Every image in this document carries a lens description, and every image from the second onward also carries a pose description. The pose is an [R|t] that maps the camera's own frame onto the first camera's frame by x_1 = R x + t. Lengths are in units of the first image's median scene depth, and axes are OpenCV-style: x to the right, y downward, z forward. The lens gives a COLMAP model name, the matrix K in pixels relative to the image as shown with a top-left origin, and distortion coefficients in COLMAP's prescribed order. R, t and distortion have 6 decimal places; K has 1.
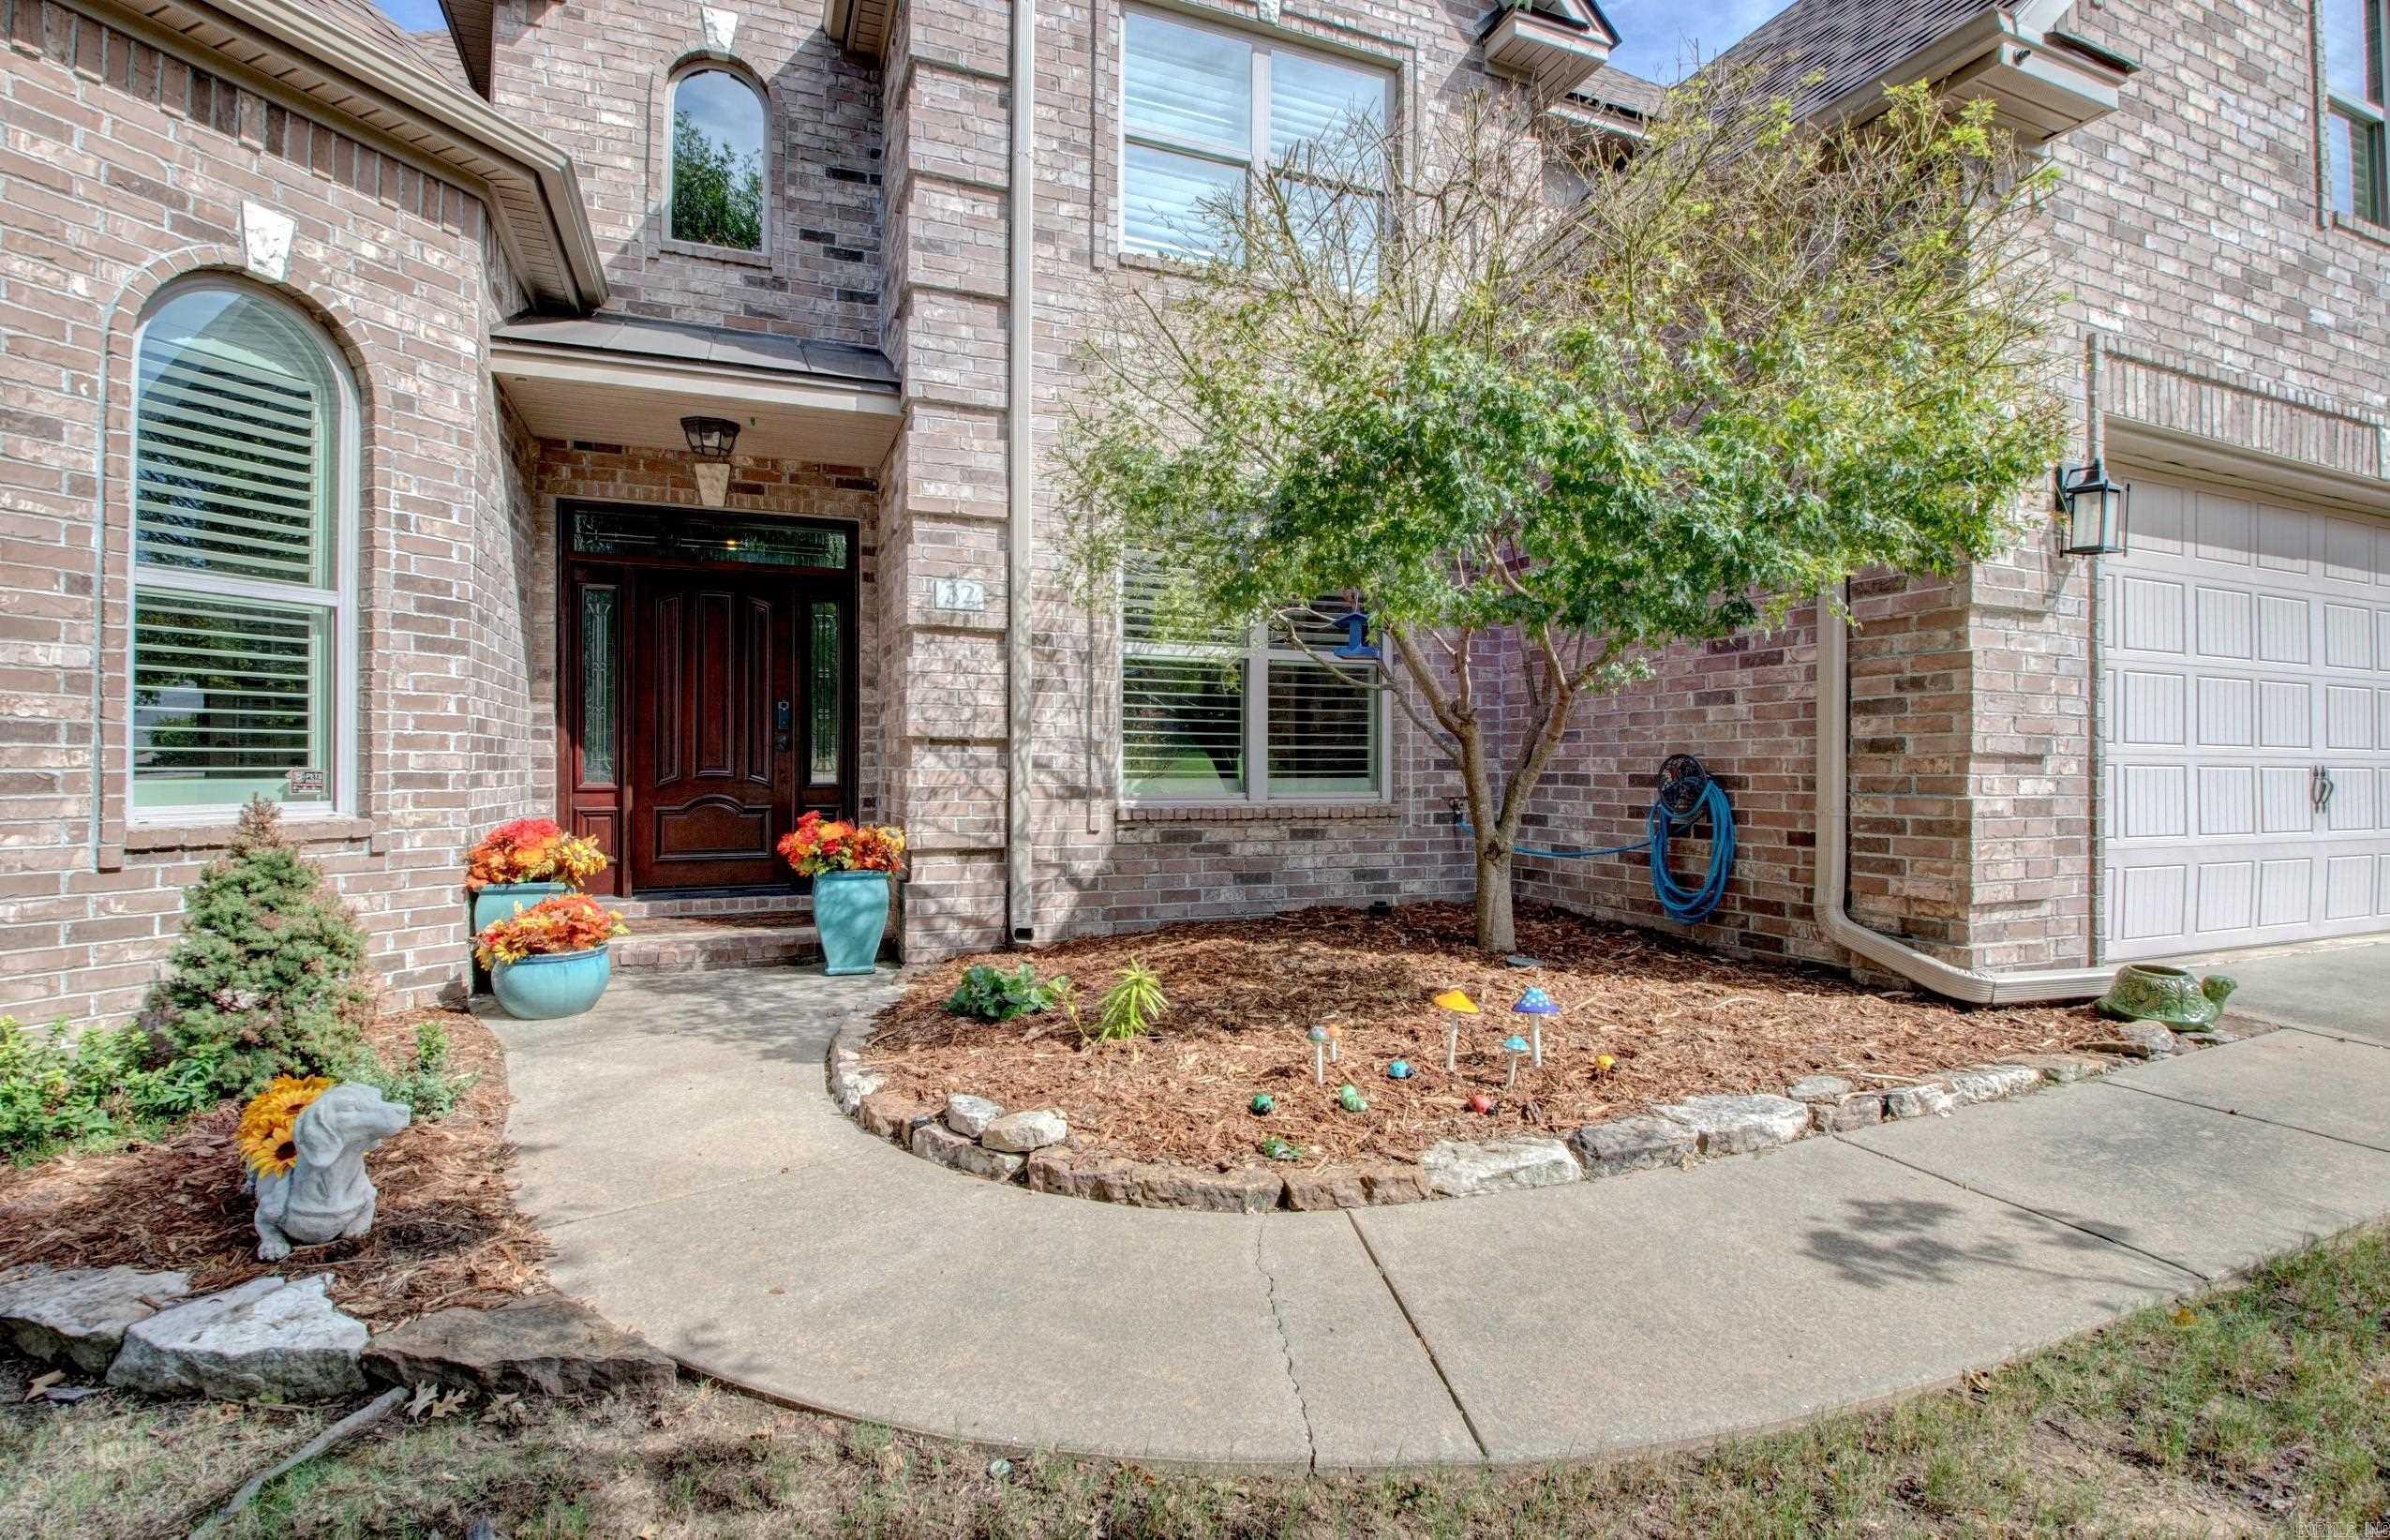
lens RADIAL K [[1064.9, 0, 1195.0], [0, 1064.9, 770.0], [0, 0, 1]] dist [0.000439, -0.013476]
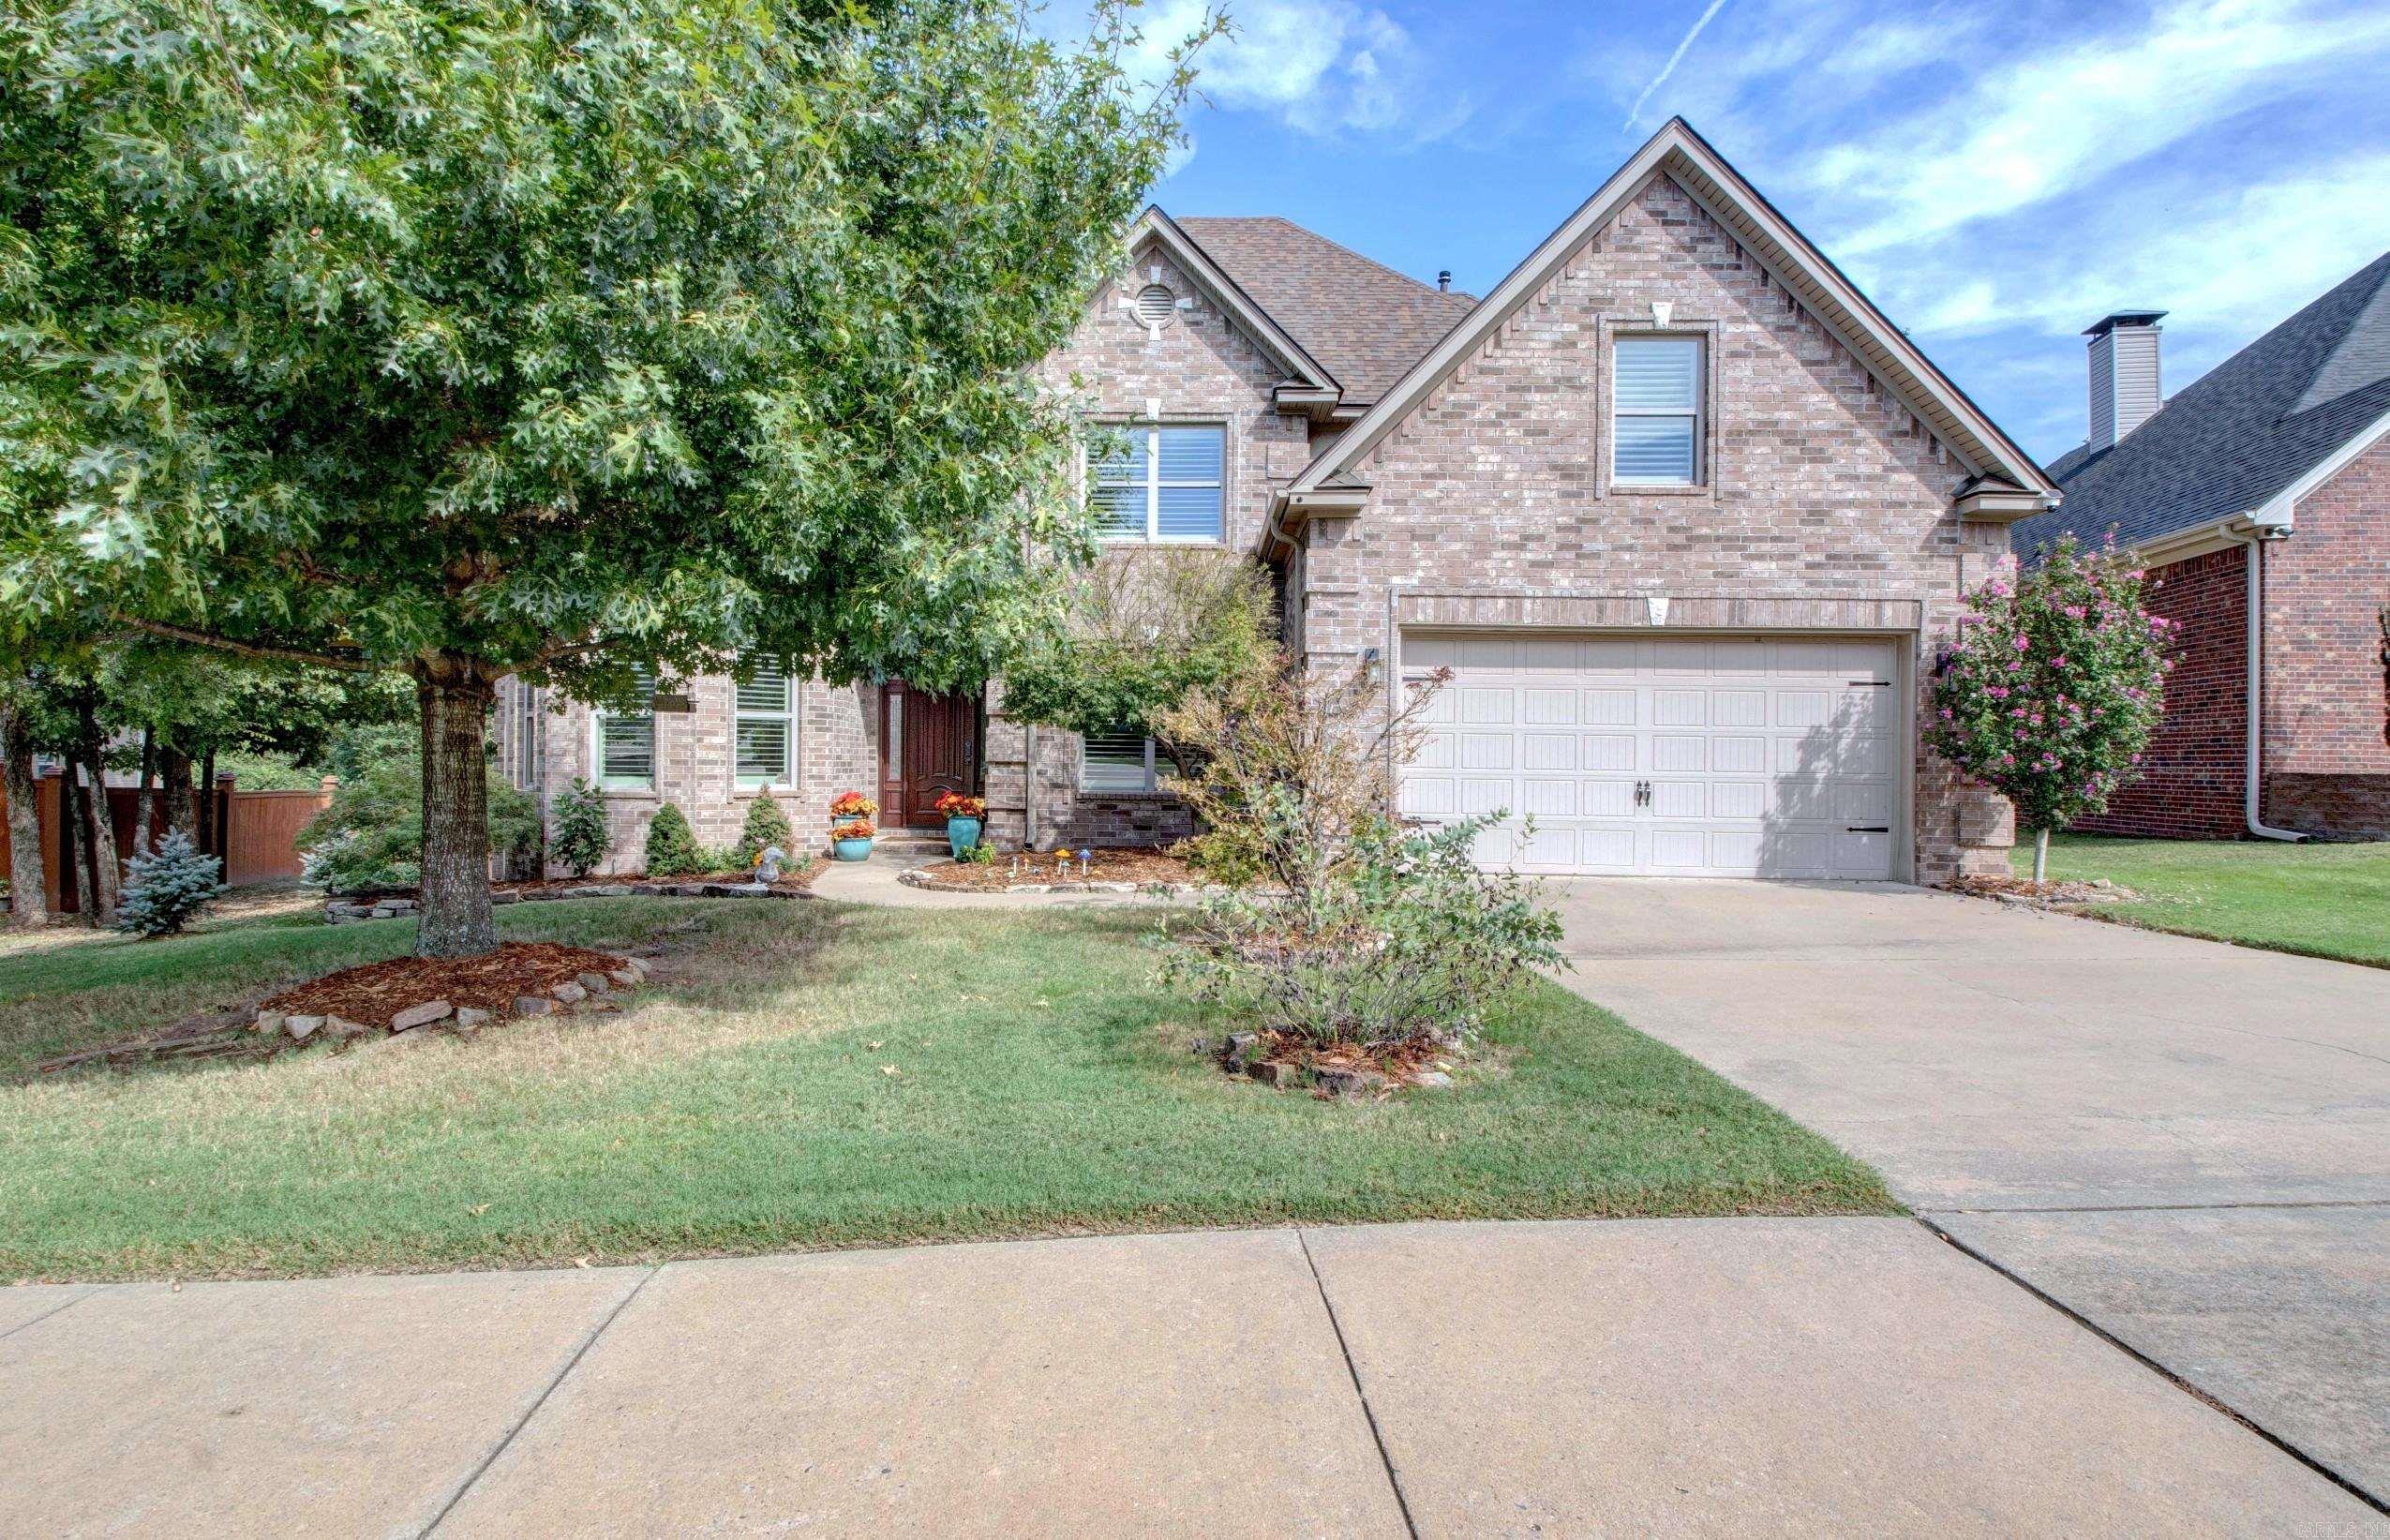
lens RADIAL K [[1116.1, 0, 1179.5], [0, 1116.1, 761.7], [0, 0, 1]] dist [0.001466, -0.013734]
pose [[0.912953, 0.005953, -0.408022, 1.140944], [-0.008823, 0.999948, -0.005154, -0.020826], [0.407970, 0.008305, 0.912957, -1.103771]]
